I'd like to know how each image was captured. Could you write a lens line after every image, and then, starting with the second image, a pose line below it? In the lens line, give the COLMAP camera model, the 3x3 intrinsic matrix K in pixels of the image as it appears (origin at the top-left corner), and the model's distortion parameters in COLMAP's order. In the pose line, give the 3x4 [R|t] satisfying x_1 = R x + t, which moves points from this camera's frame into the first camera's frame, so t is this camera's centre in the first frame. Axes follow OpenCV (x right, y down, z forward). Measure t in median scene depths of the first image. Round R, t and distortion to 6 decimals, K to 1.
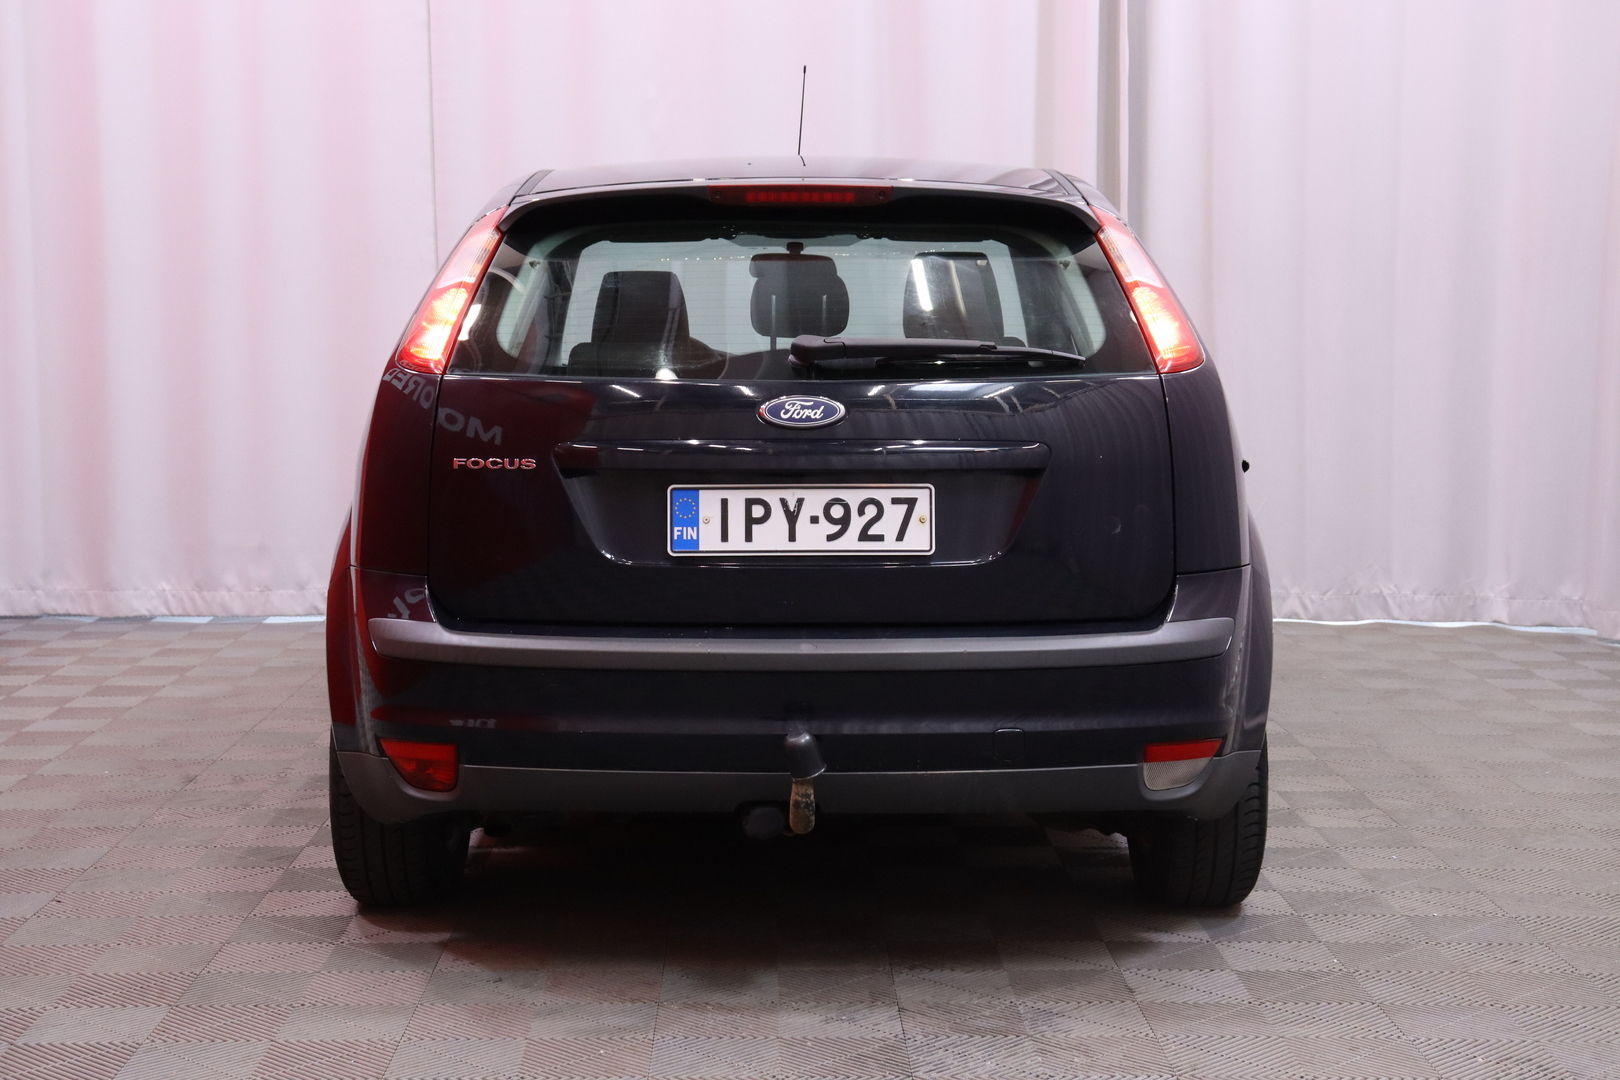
lens RADIAL K [[2602.7, 0, 810.0], [0, 2602.7, 540.0], [0, 0, 1]] dist [0.302311, 0.059400]
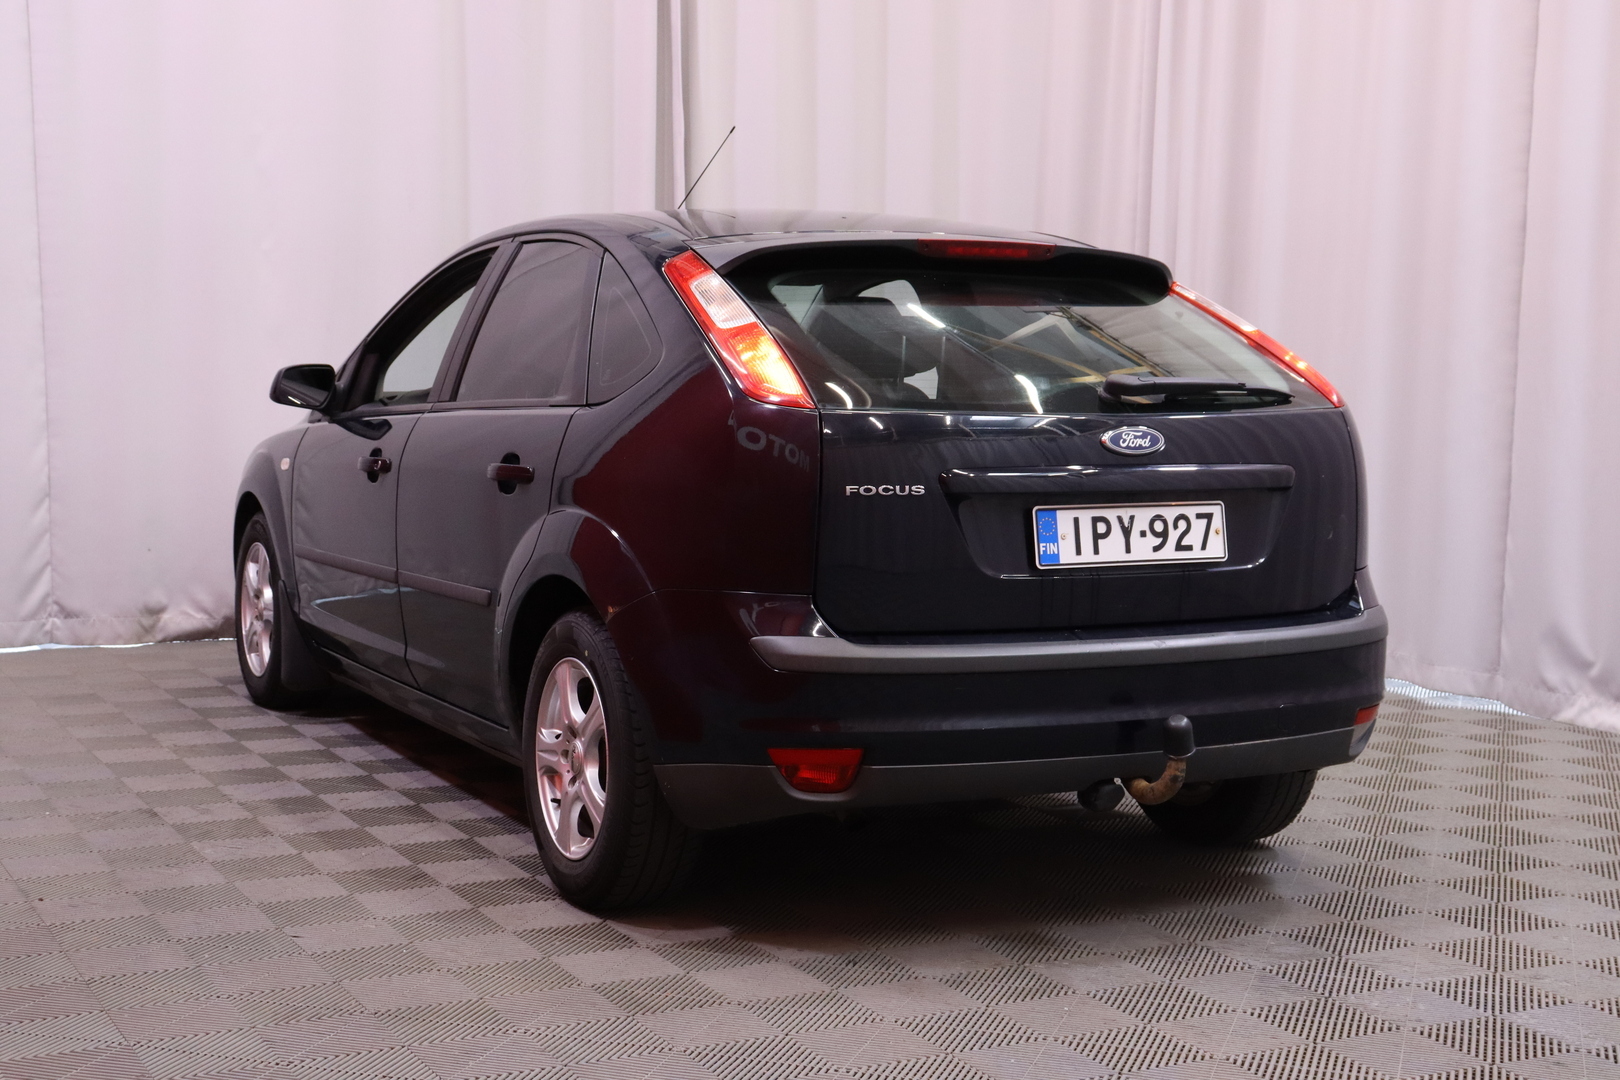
lens RADIAL K [[2526.9, 0, 810.0], [0, 2526.9, 540.0], [0, 0, 1]] dist [0.020271, 0.046914]
pose [[0.870984, -0.026625, 0.490589, -0.678353], [0.028992, 0.999576, 0.002778, -0.012439], [-0.490455, 0.011803, 0.871387, 0.093215]]
